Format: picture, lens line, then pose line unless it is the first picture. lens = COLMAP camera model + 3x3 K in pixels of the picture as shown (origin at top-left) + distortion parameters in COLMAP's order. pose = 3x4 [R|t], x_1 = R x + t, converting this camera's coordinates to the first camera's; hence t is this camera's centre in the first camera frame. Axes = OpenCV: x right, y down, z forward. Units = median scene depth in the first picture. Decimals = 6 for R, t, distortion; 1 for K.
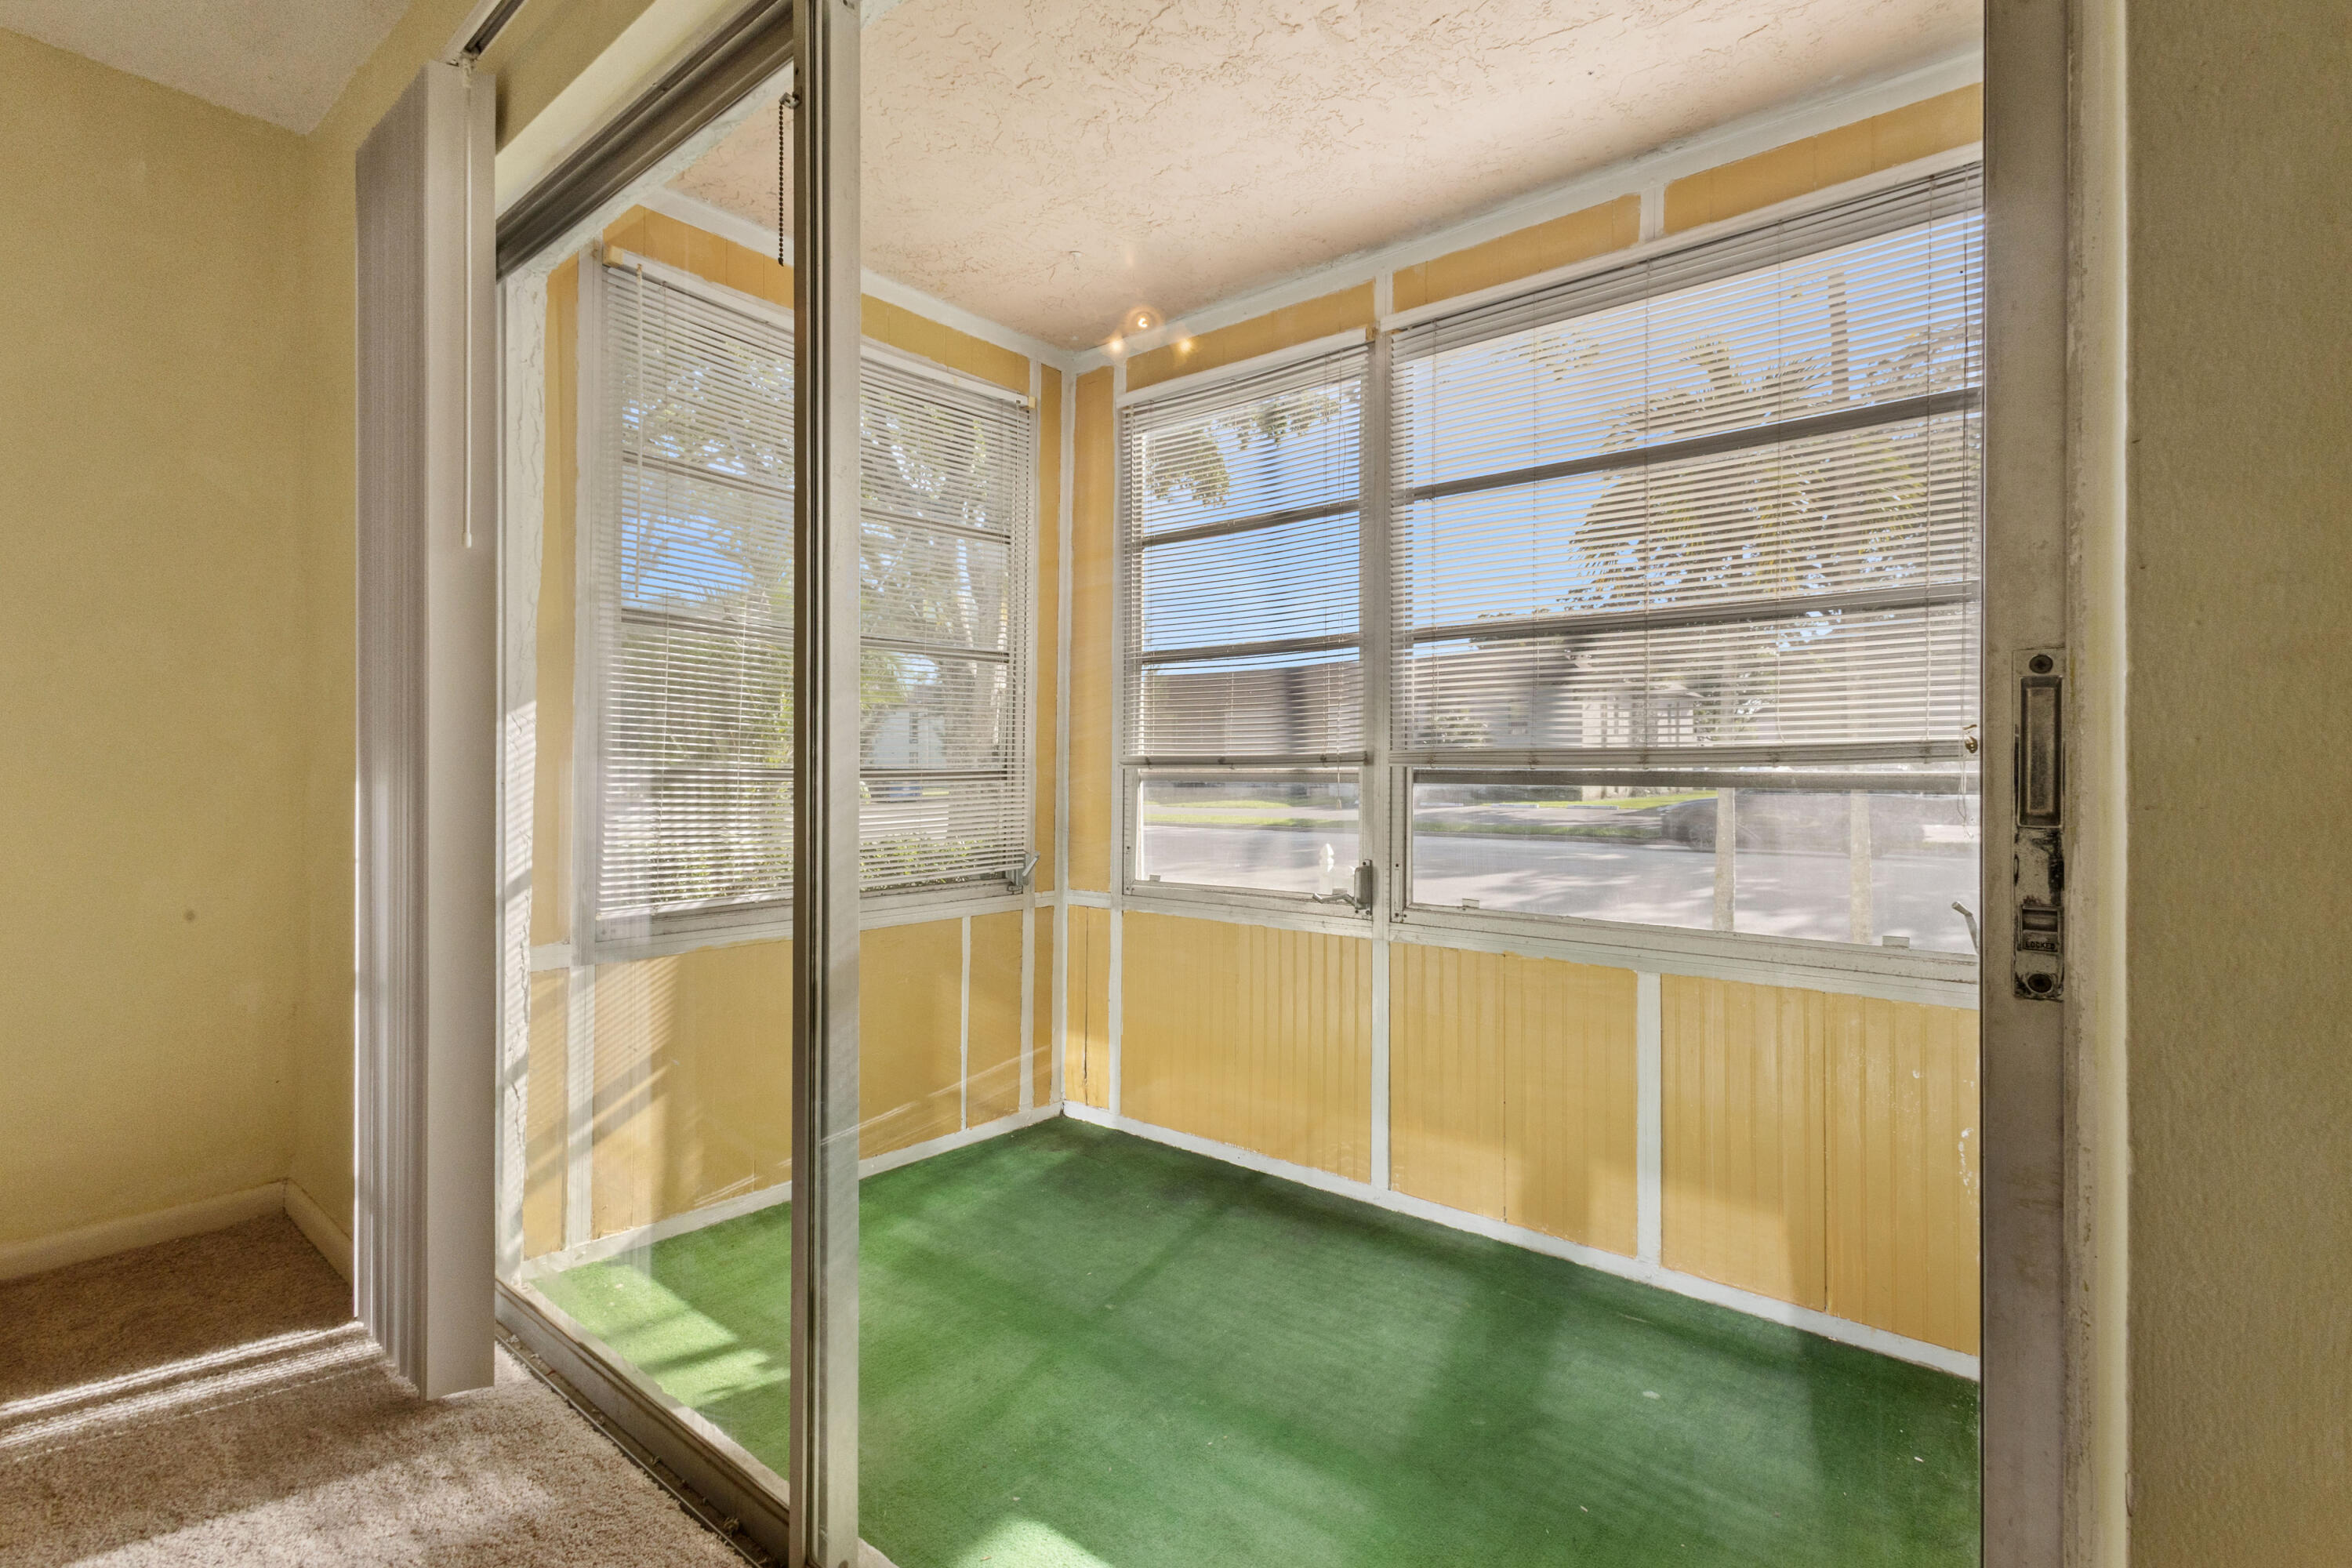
lens RADIAL K [[1090.6, 0, 1174.5], [0, 1090.6, 784.1], [0, 0, 1]] dist [0.004481, 0.000304]
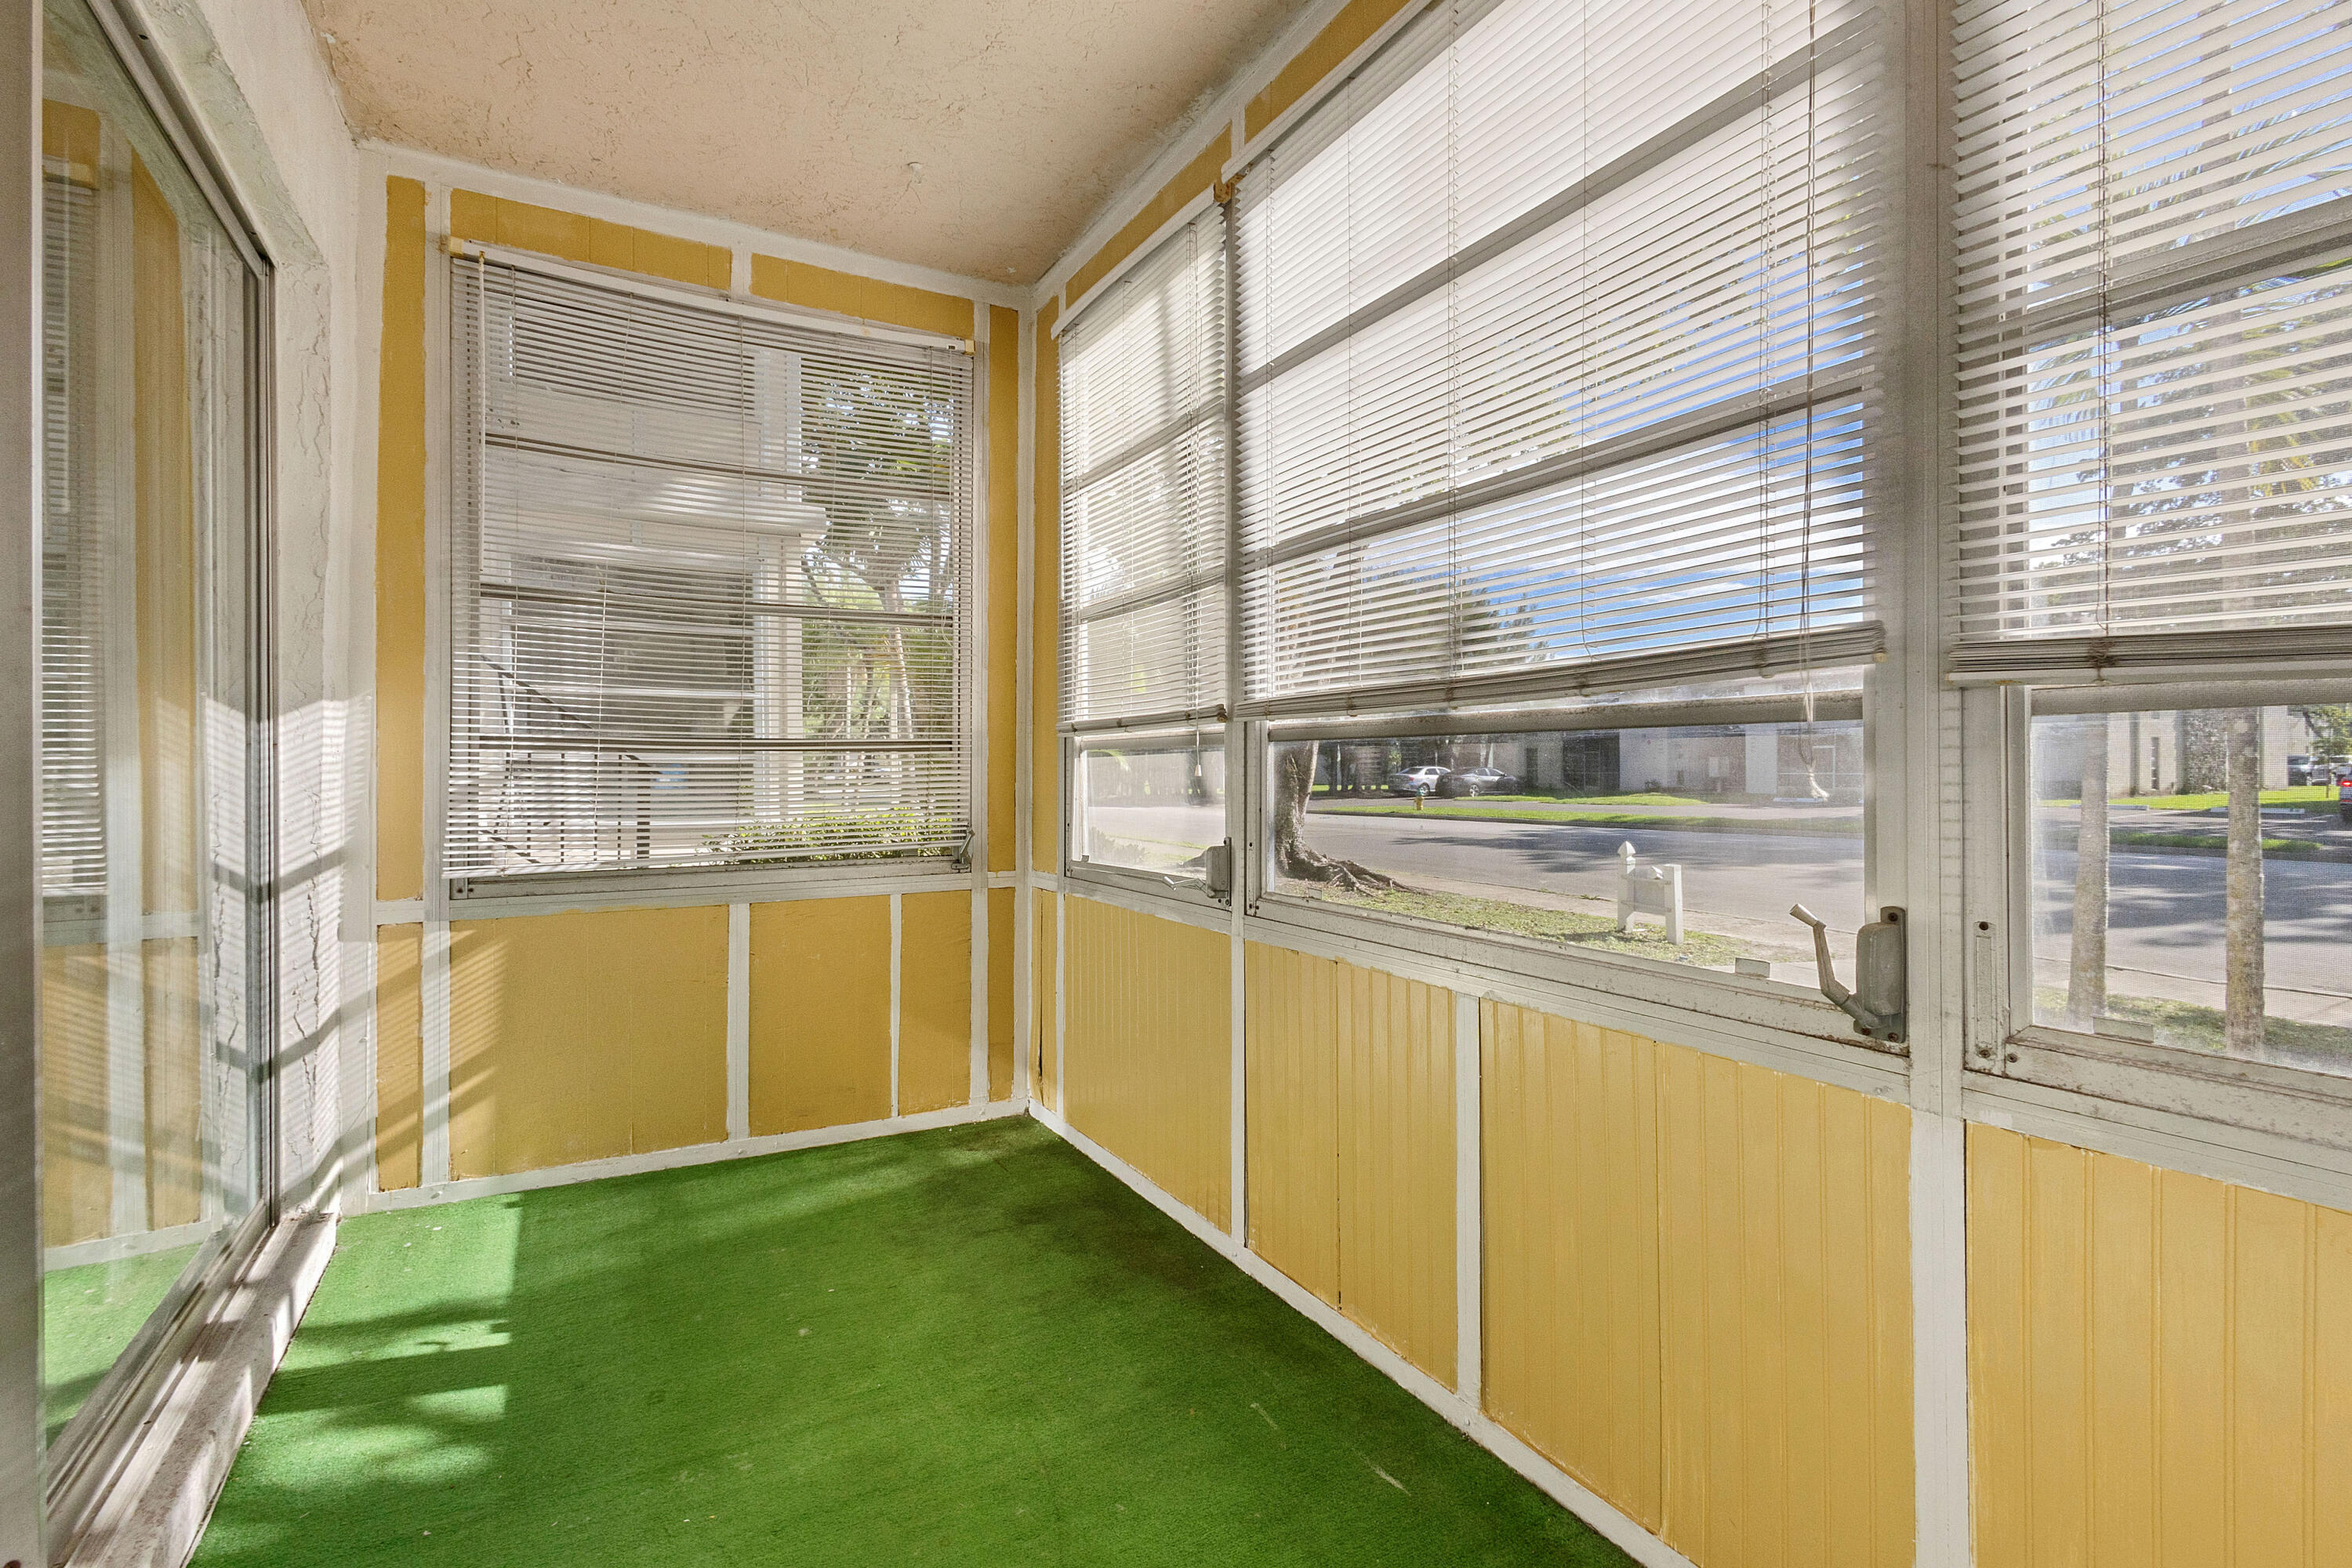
lens RADIAL K [[1090.6, 0, 1177.7], [0, 1090.6, 779.6], [0, 0, 1]] dist [0.004481, 0.000304]
pose [[0.935309, -0.002224, -0.353824, 0.396729], [0.001368, 0.999995, -0.002671, 0.025778], [0.353829, 0.002014, 0.935308, 0.205498]]
